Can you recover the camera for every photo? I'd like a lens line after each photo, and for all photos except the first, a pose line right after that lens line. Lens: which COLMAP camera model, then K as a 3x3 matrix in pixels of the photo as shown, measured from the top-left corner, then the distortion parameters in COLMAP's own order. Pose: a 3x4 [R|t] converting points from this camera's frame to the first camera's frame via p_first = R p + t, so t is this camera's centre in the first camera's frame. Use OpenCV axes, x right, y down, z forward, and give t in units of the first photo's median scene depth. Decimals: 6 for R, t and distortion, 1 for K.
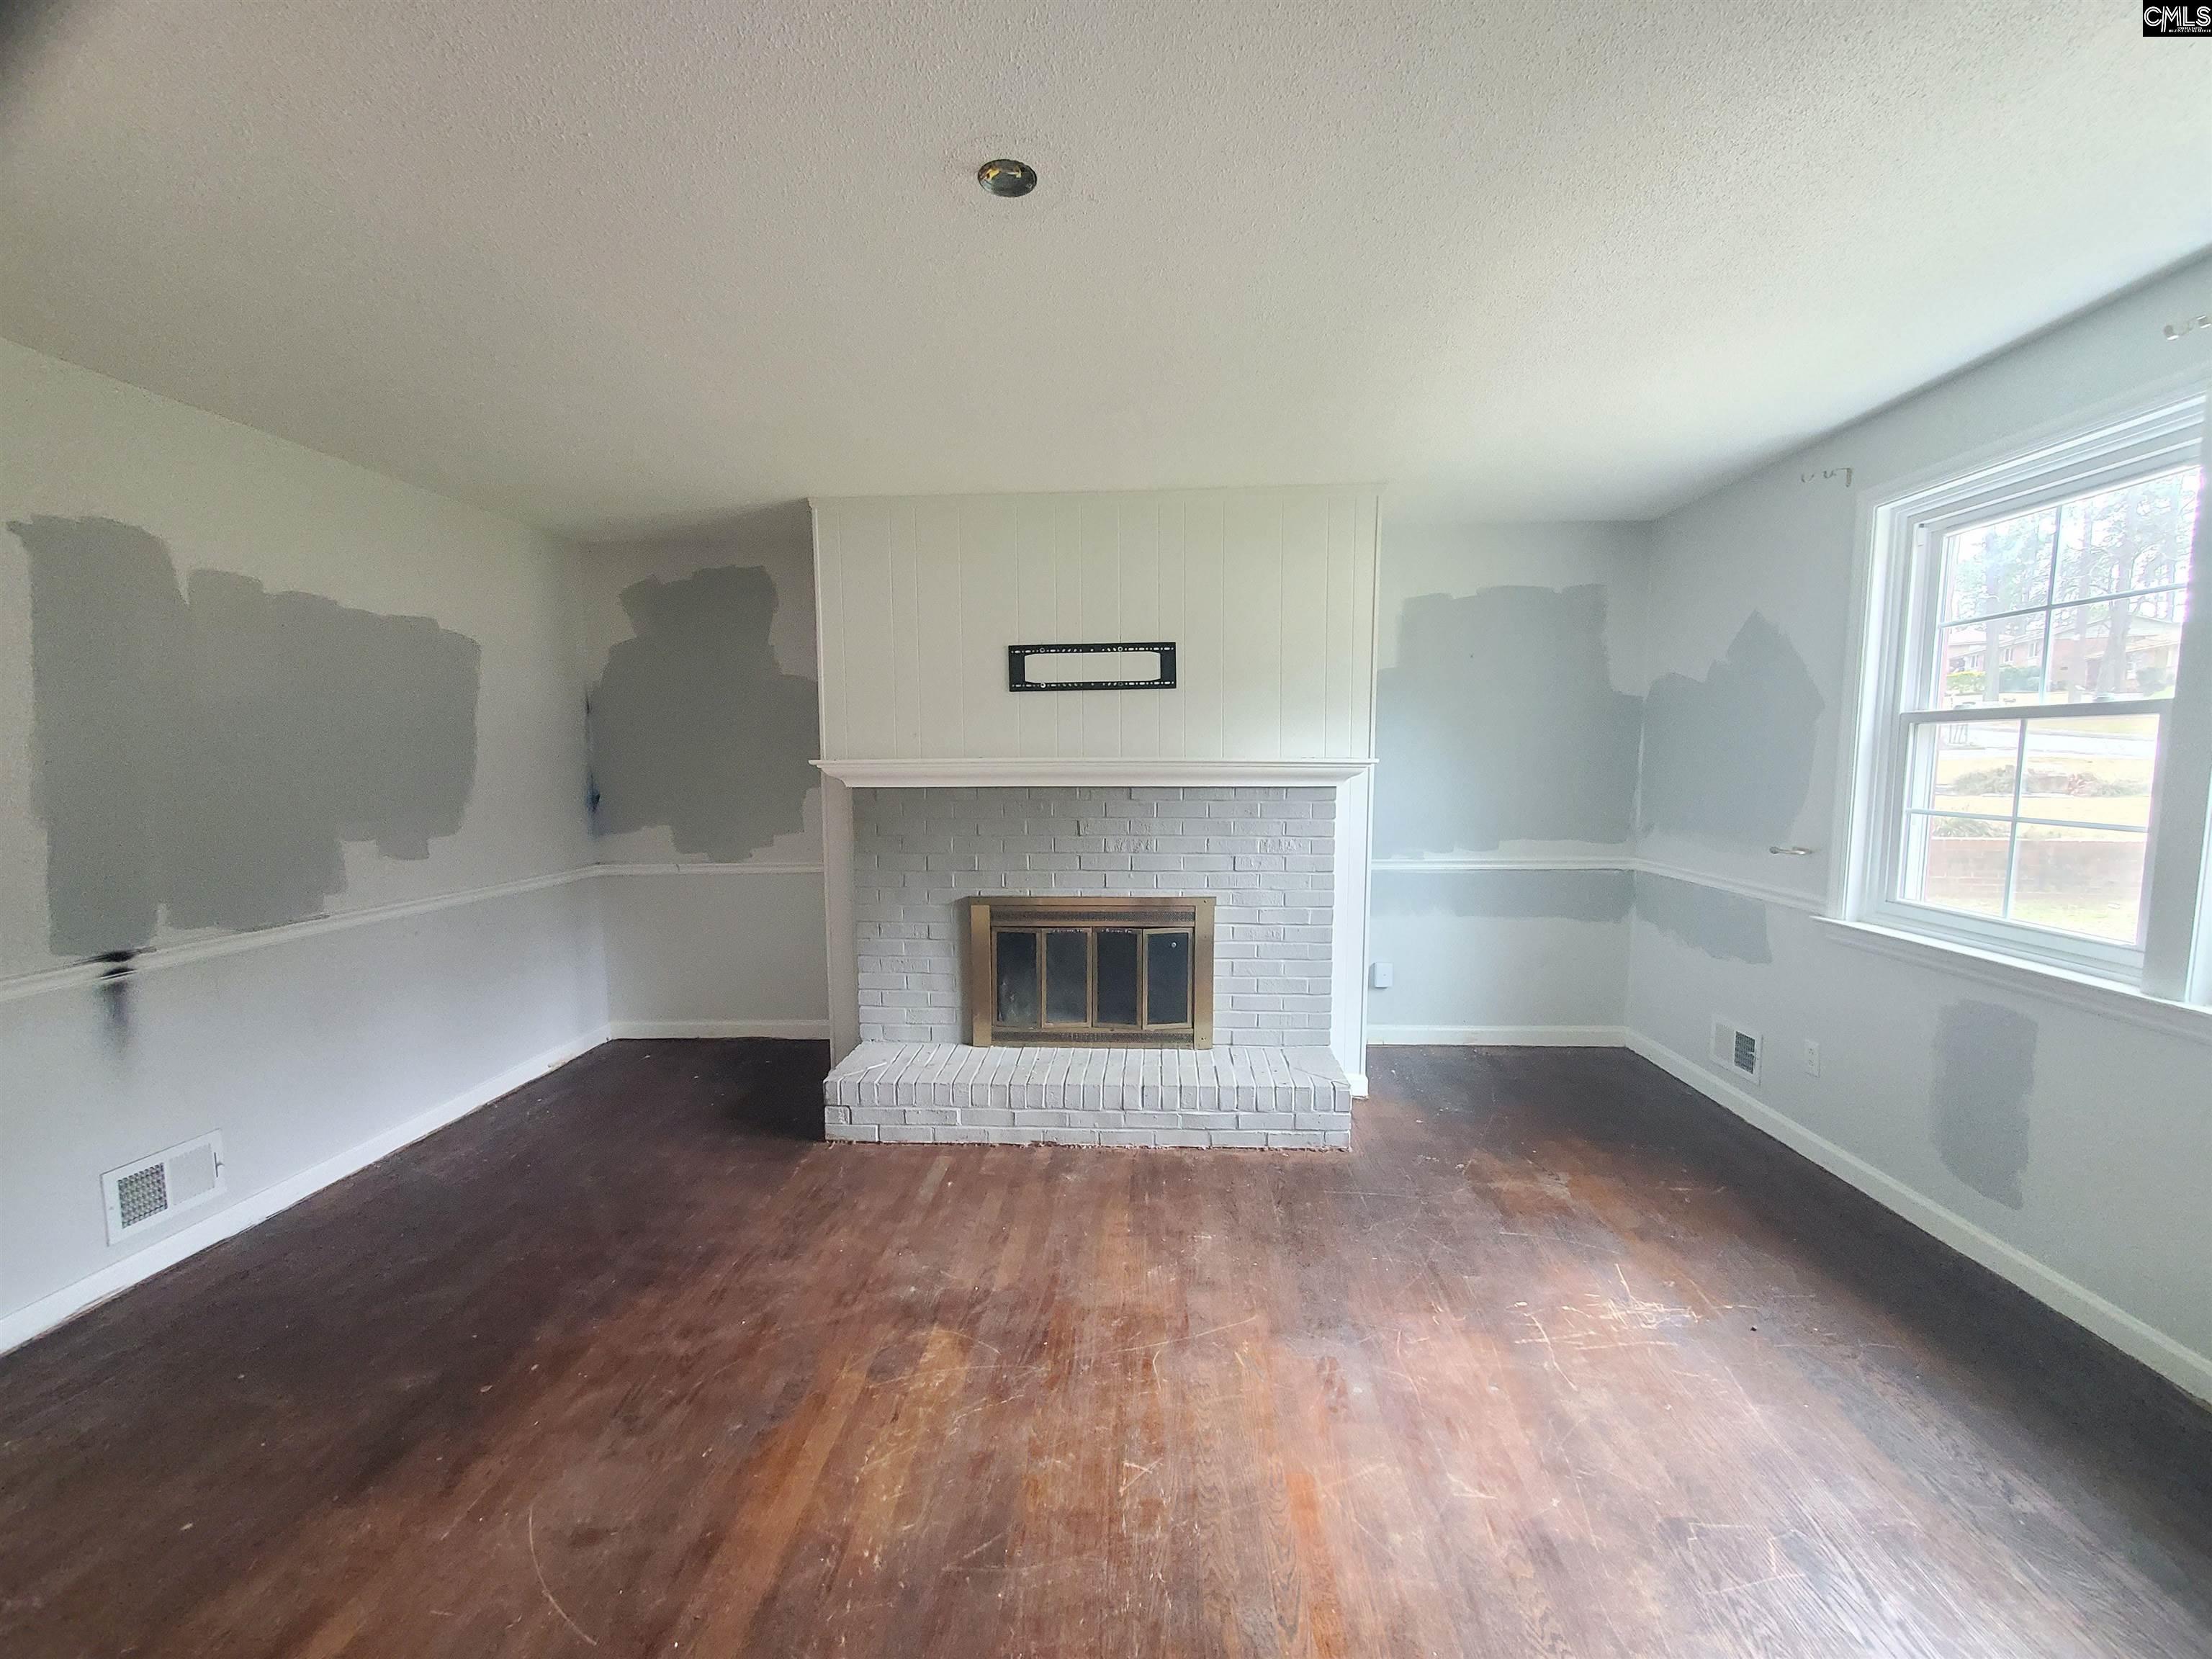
lens RADIAL K [[877.3, 0, 1106.0], [0, 877.3, 829.5], [0, 0, 1]] dist [0.000106, -0.000224]
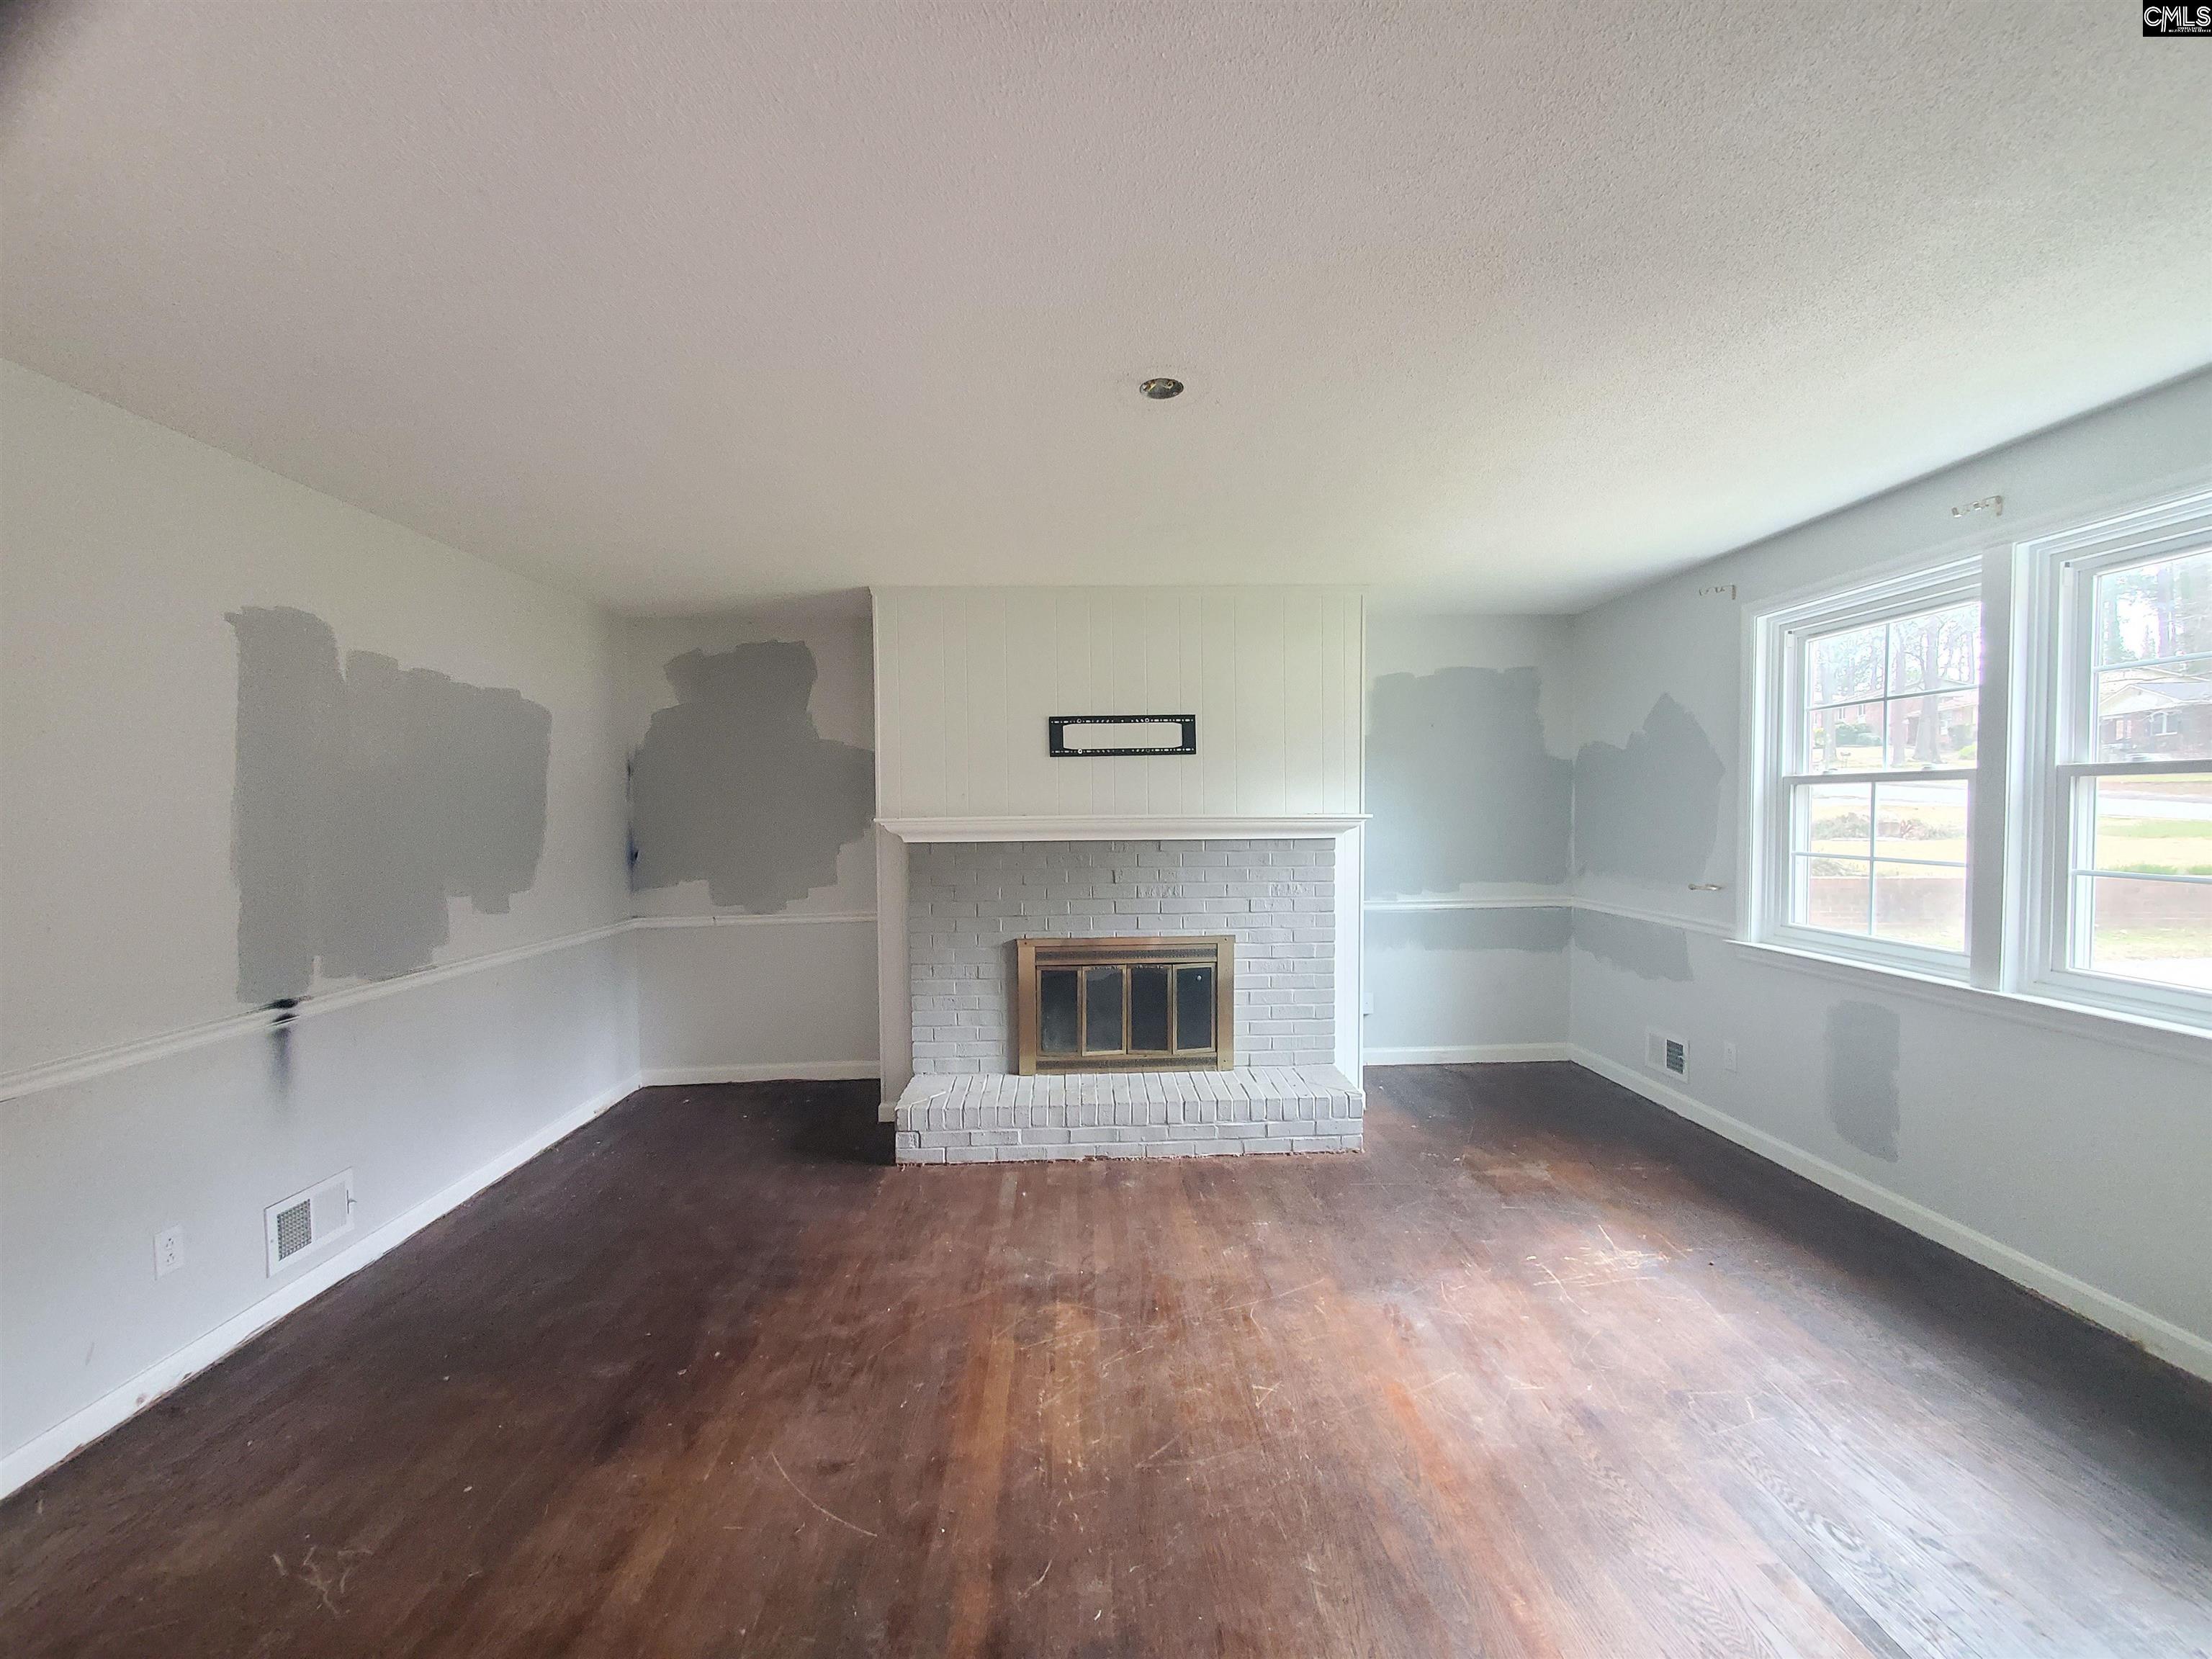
lens RADIAL K [[872.1, 0, 1106.0], [0, 872.1, 829.5], [0, 0, 1]] dist [-0.000320, 0.000018]
pose [[0.995660, -0.007581, 0.092759, -0.190236], [0.013069, 0.998190, -0.058701, 0.004969], [-0.092146, 0.059659, 0.993957, -0.162117]]
